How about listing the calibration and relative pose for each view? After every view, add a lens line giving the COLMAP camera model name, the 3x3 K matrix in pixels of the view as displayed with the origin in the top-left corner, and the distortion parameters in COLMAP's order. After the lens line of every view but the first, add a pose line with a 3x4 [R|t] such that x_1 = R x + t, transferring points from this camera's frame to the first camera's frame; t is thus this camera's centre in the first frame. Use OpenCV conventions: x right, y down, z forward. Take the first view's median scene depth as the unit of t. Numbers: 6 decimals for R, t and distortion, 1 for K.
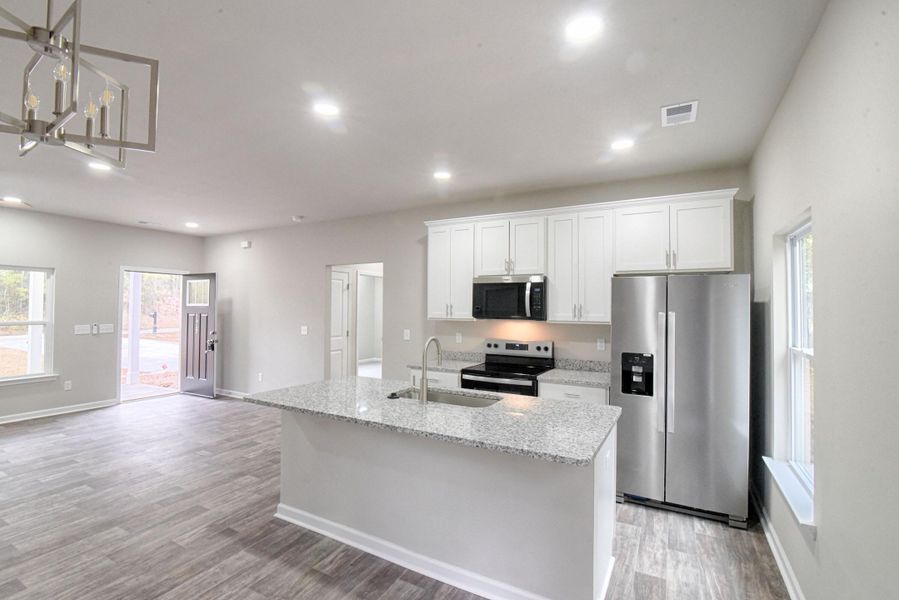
lens RADIAL K [[410.7, 0, 444.2], [0, 410.7, 299.2], [0, 0, 1]] dist [-0.018399, -0.000866]
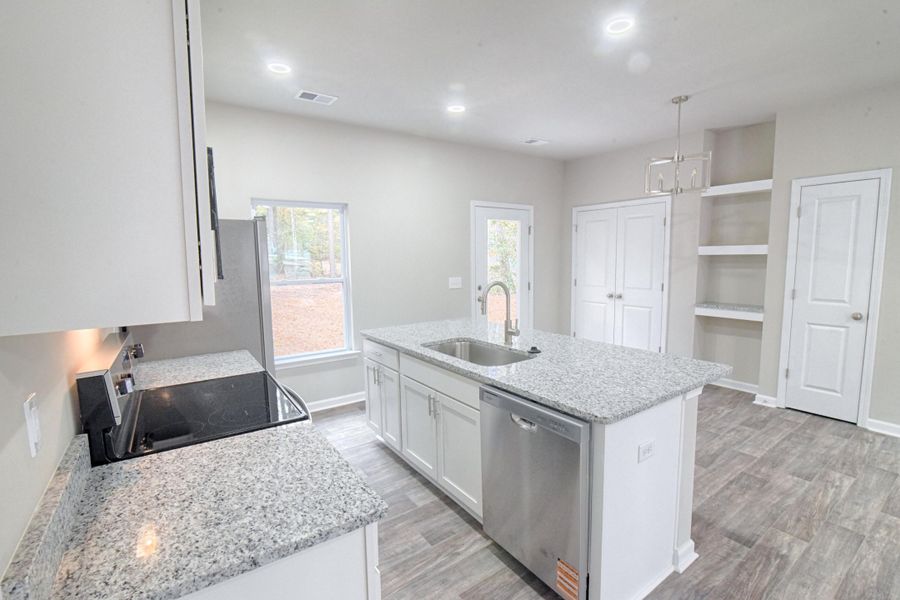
lens RADIAL K [[411.2, 0, 448.4], [0, 411.2, 298.0], [0, 0, 1]] dist [-0.018399, -0.000866]
pose [[-0.898024, -0.045155, 0.437624, -0.237348], [-0.004350, 0.995582, 0.093798, 0.028367], [-0.439925, 0.082329, -0.894252, 1.305399]]
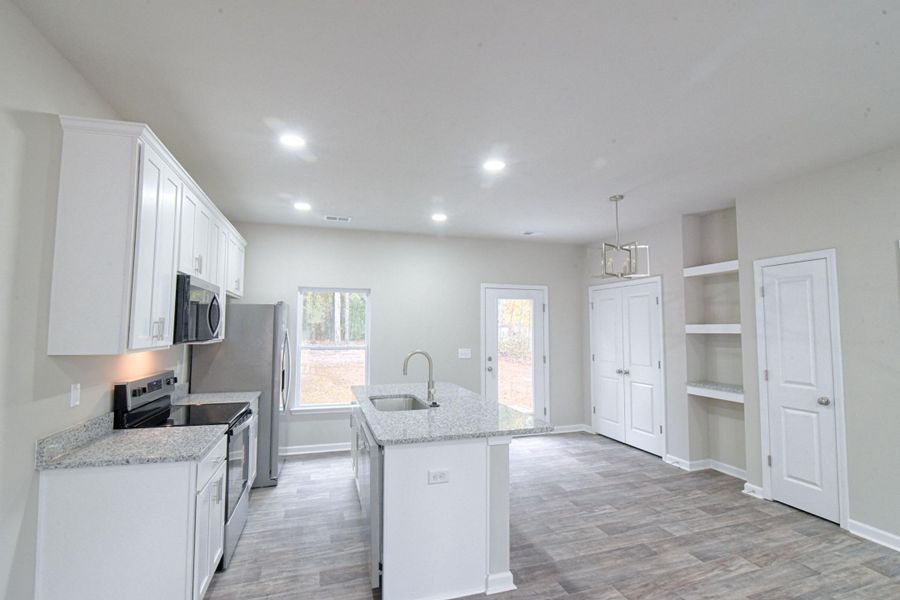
lens RADIAL K [[411.2, 0, 448.1], [0, 411.2, 299.1], [0, 0, 1]] dist [-0.018399, -0.000866]
pose [[-0.721006, 0.035397, 0.692024, -0.666867], [-0.022728, 0.996949, -0.074674, 0.018575], [-0.692556, -0.069568, -0.718002, 1.270571]]
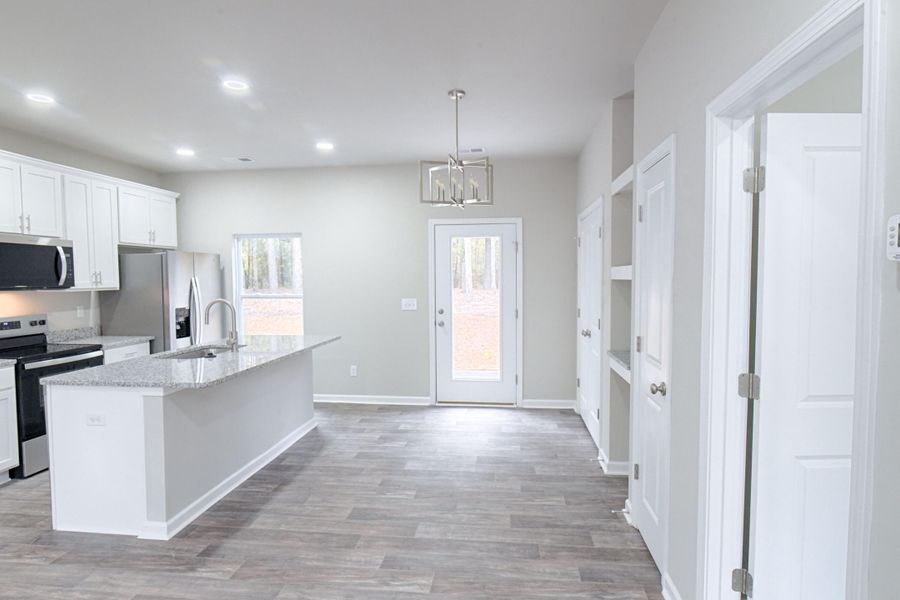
lens RADIAL K [[496.2, 0, 451.0], [0, 496.2, 298.2], [0, 0, 1]] dist [-0.011556, -0.001343]
pose [[-0.376929, -0.052237, 0.924768, -1.103839], [-0.013519, 0.998612, 0.050898, 0.004883], [-0.926144, 0.006683, -0.377112, 0.630442]]
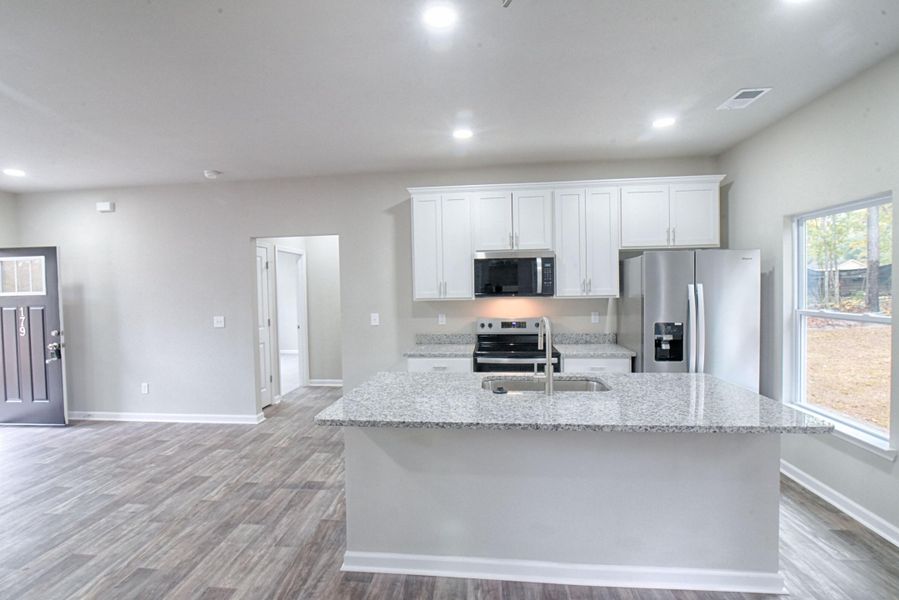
lens RADIAL K [[410.7, 0, 446.1], [0, 410.7, 298.5], [0, 0, 1]] dist [-0.018399, -0.000866]
pose [[0.920374, -0.037048, 0.389279, -0.379456], [0.019401, 0.998602, 0.049169, 0.003622], [-0.390557, -0.037701, 0.919807, 0.194548]]
